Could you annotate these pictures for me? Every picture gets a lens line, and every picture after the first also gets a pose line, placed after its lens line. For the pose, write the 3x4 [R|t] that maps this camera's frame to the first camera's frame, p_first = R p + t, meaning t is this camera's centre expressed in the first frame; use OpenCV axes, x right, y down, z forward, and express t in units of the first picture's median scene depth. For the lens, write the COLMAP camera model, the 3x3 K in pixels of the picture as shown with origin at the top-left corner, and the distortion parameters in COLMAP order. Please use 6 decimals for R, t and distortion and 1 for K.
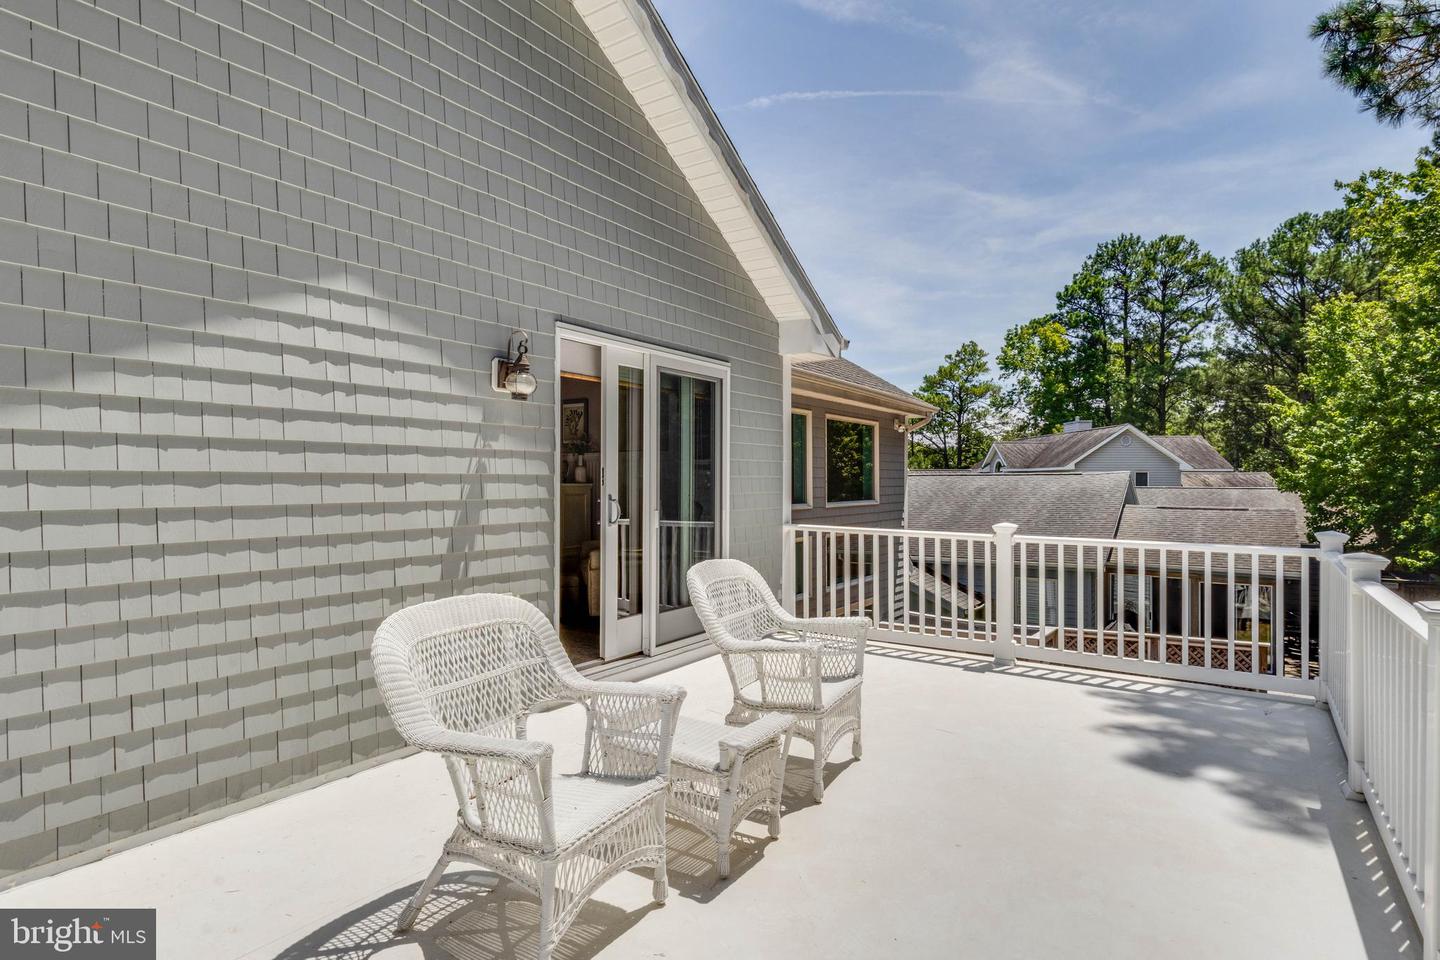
lens RADIAL K [[720.7, 0, 720.2], [0, 720.7, 477.2], [0, 0, 1]] dist [0.005867, 0.000194]
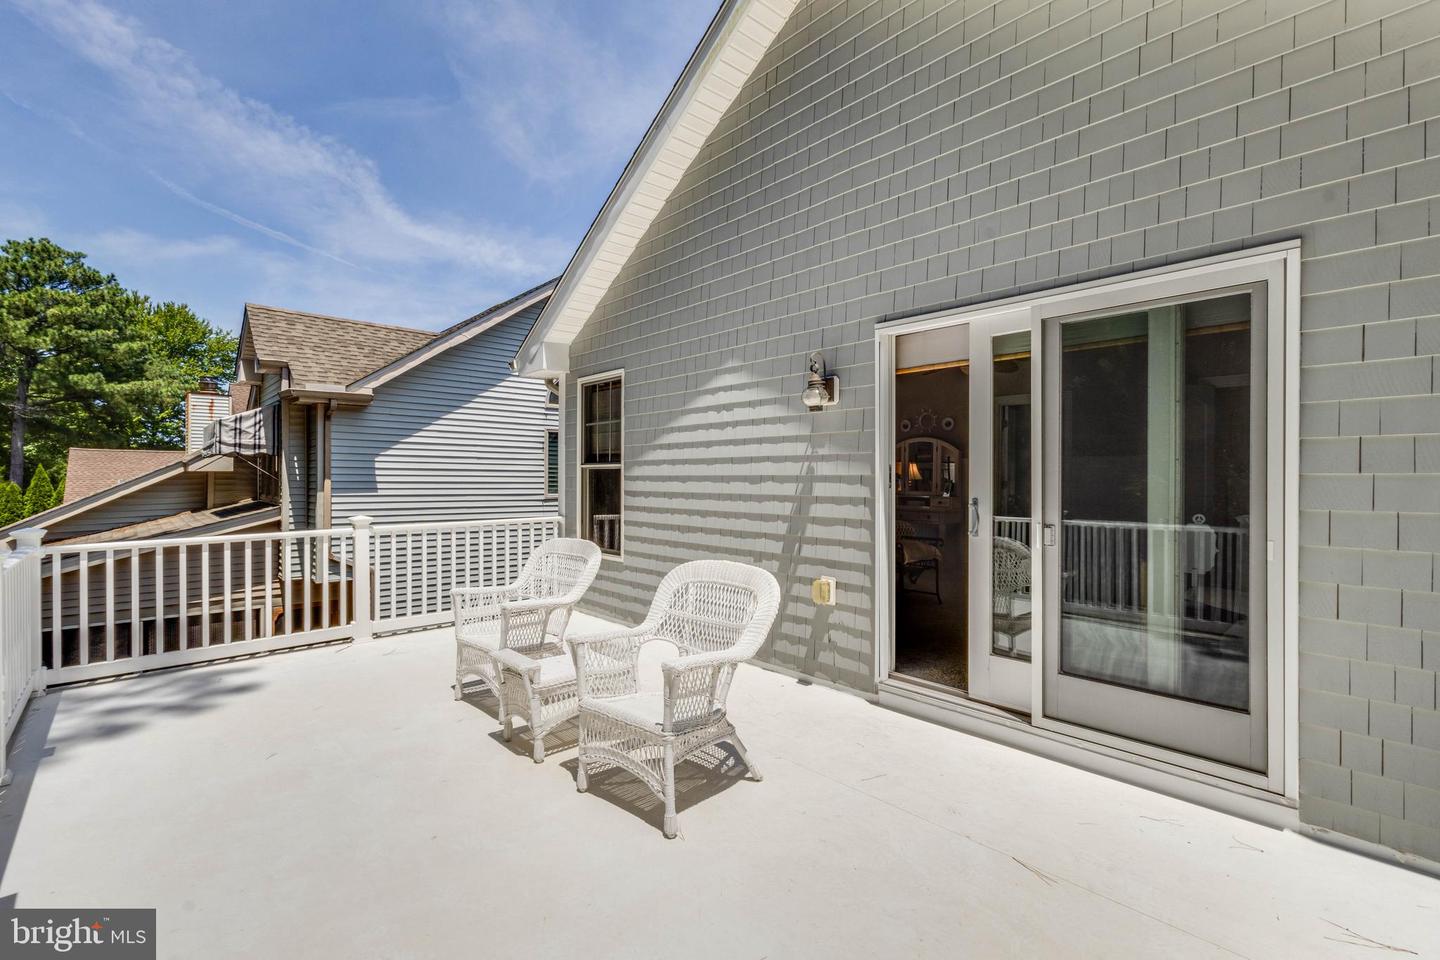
lens RADIAL K [[621.6, 0, 720.4], [0, 621.6, 482.3], [0, 0, 1]] dist [-0.004603, -0.000147]
pose [[-0.197743, 0.002362, -0.980251, 0.798569], [-0.001495, 0.999995, 0.002711, 0.005519], [0.980253, 0.002001, -0.197738, 1.132167]]
